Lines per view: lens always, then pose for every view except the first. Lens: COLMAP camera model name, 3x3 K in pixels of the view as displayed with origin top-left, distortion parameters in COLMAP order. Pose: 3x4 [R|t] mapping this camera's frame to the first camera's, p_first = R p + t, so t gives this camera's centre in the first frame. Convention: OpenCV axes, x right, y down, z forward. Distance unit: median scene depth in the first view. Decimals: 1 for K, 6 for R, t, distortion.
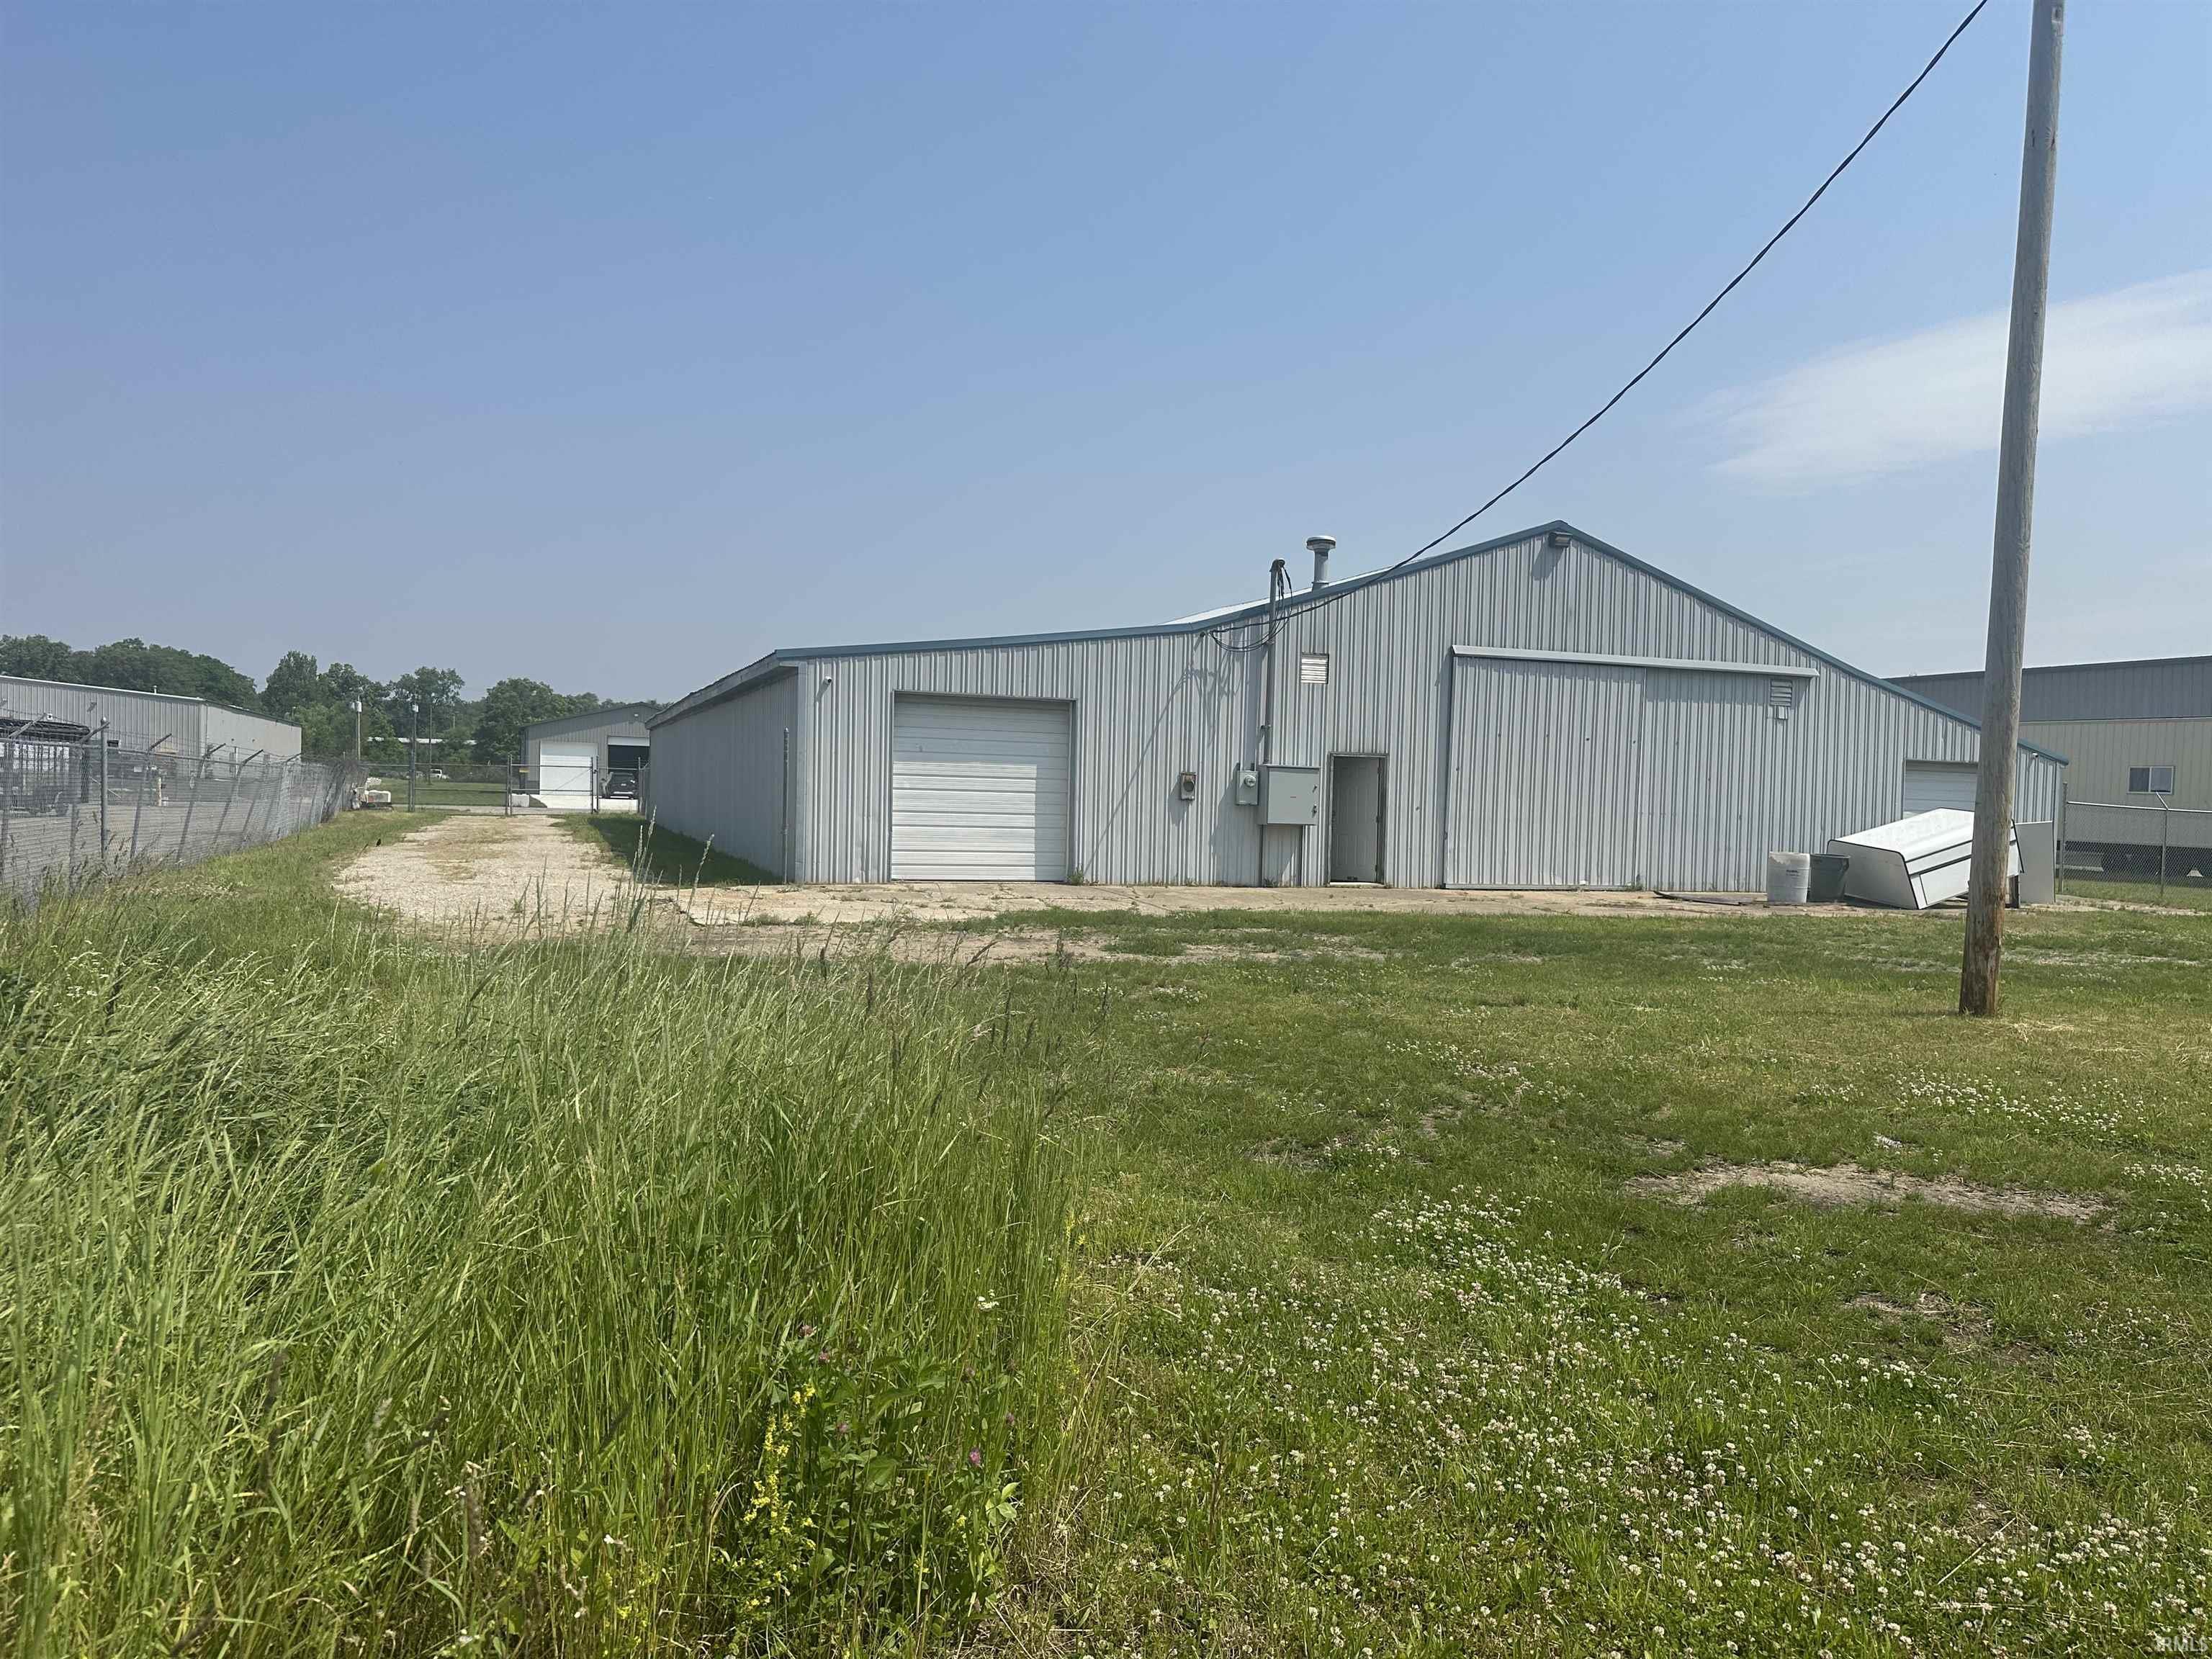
lens RADIAL K [[1510.6, 0, 1106.0], [0, 1510.6, 829.5], [0, 0, 1]] dist [-0.270074, 0.075835]
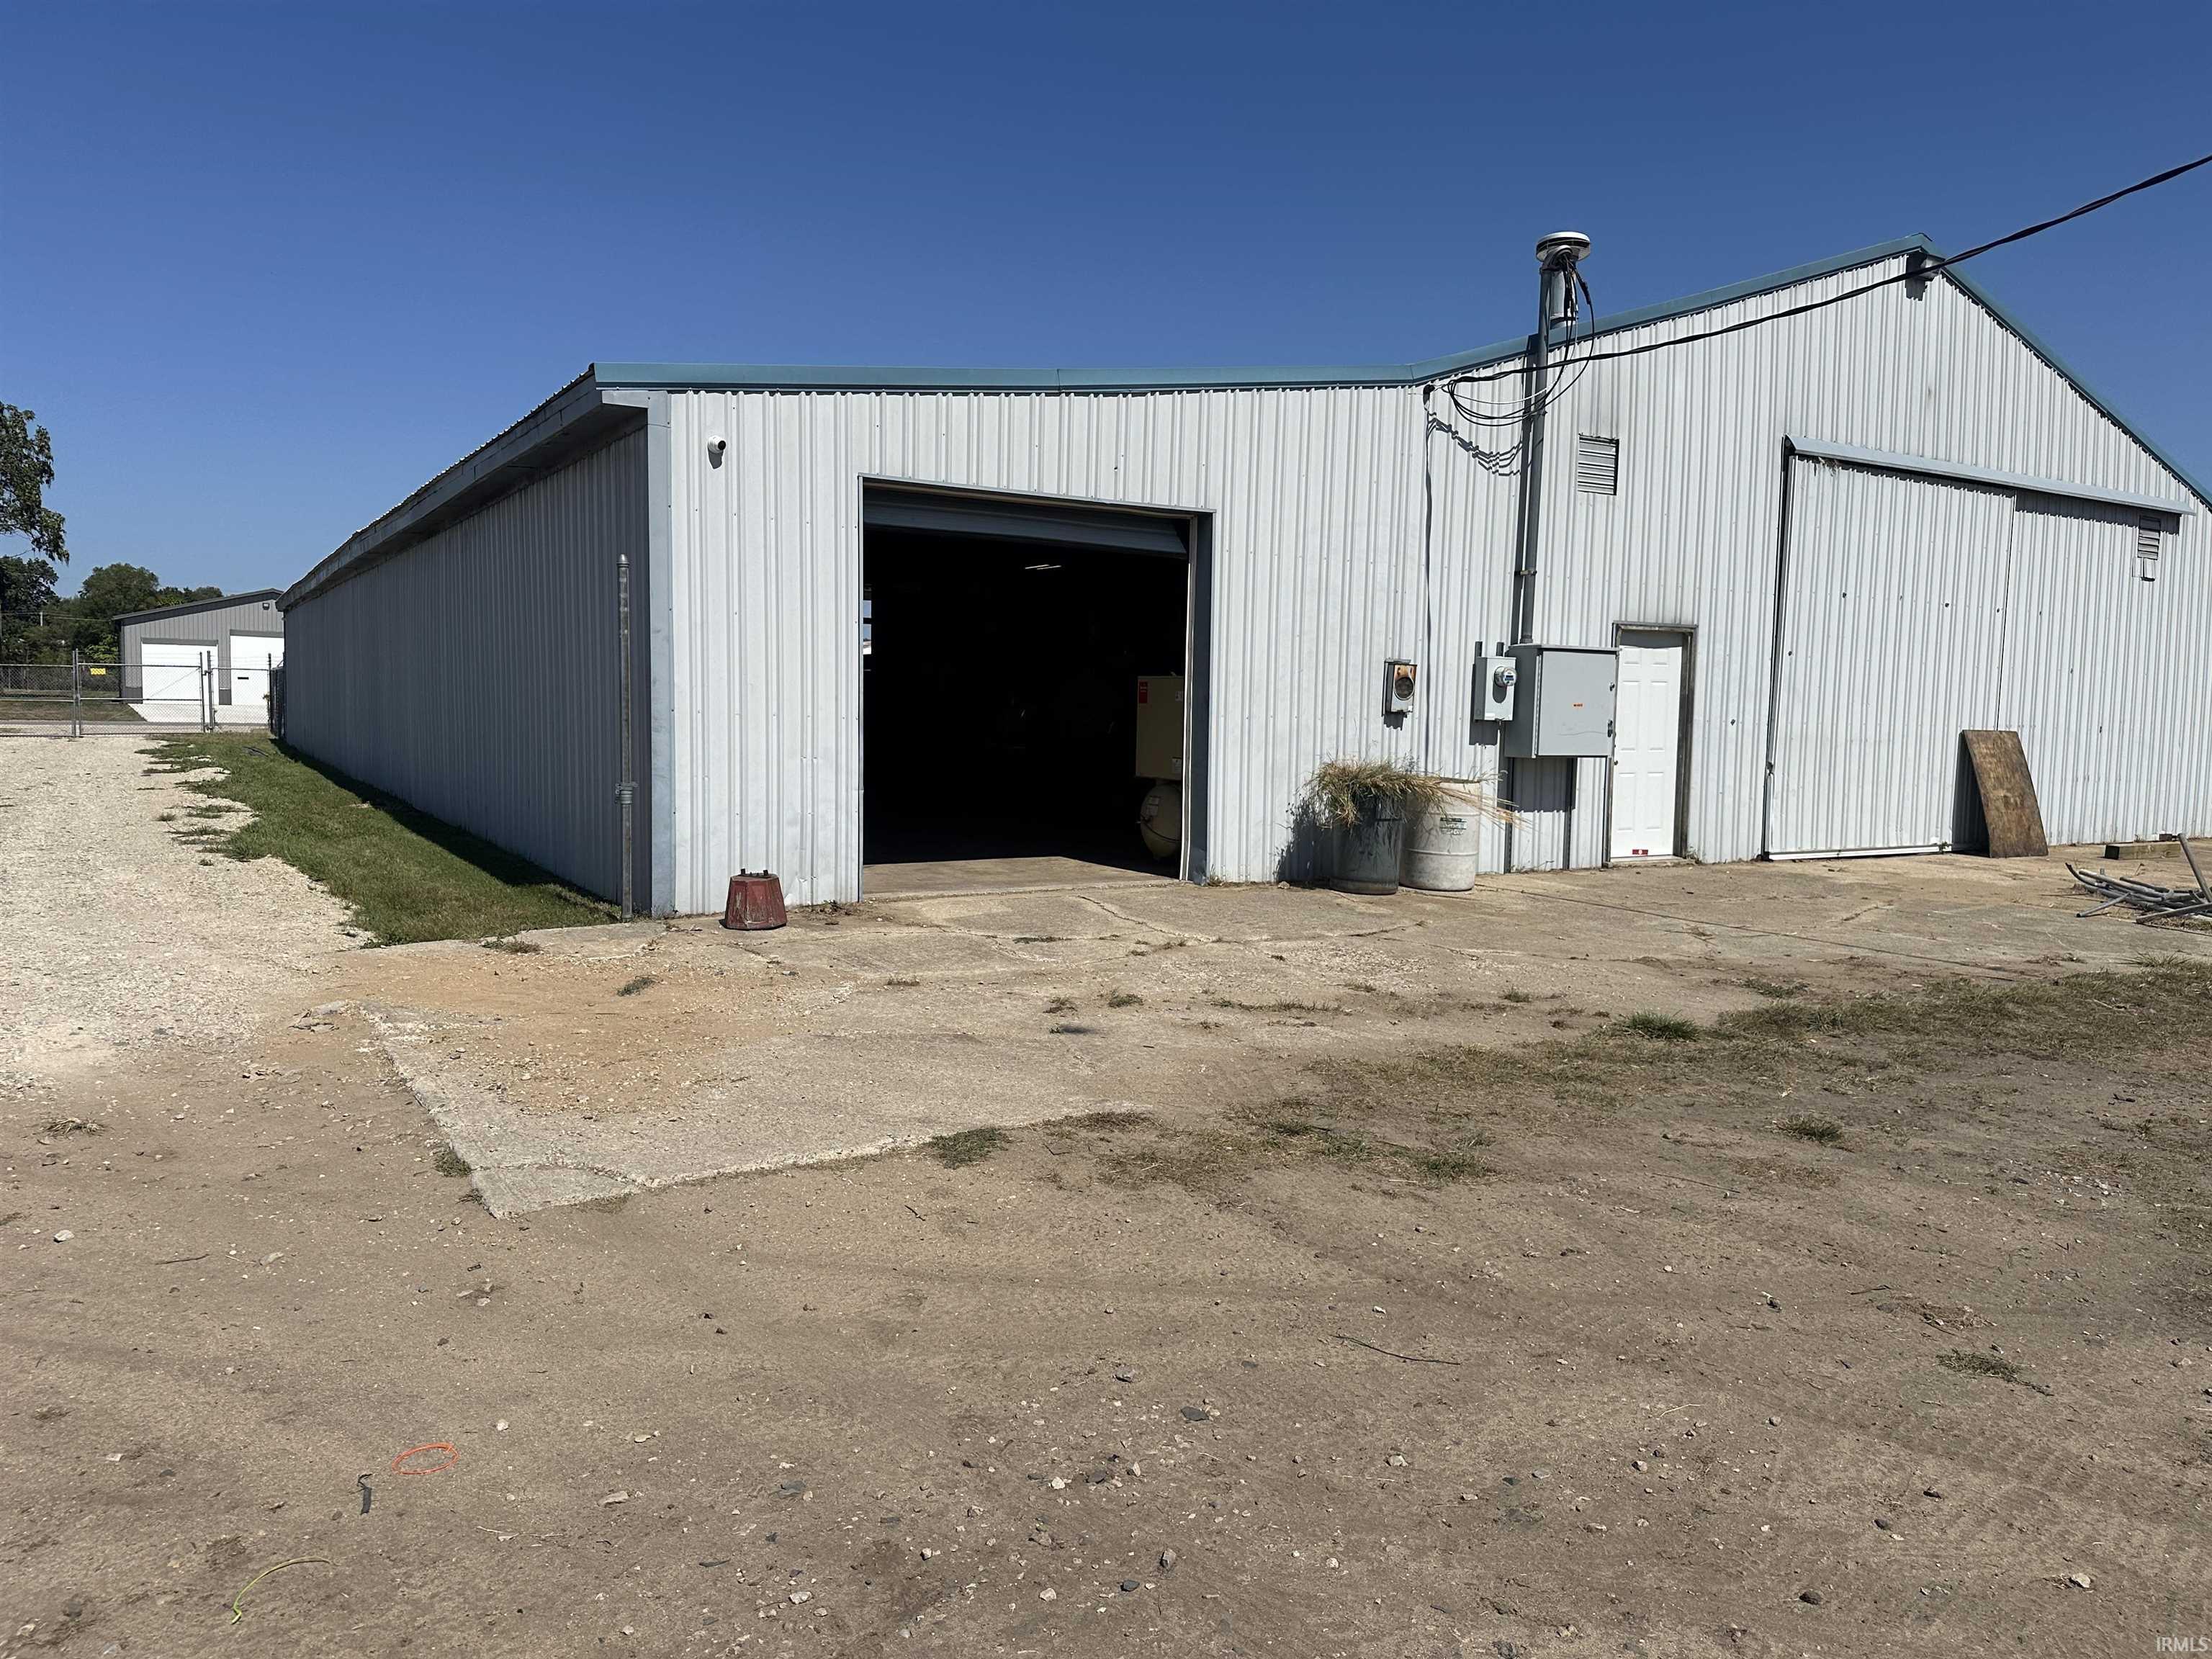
lens RADIAL K [[1584.8, 0, 1106.0], [0, 1584.8, 829.5], [0, 0, 1]] dist [0.001508, -0.151817]
pose [[0.983910, -0.023020, 0.177177, -0.141431], [0.012031, 0.997951, 0.062849, -0.014402], [-0.178261, -0.059706, 0.982170, 0.463112]]
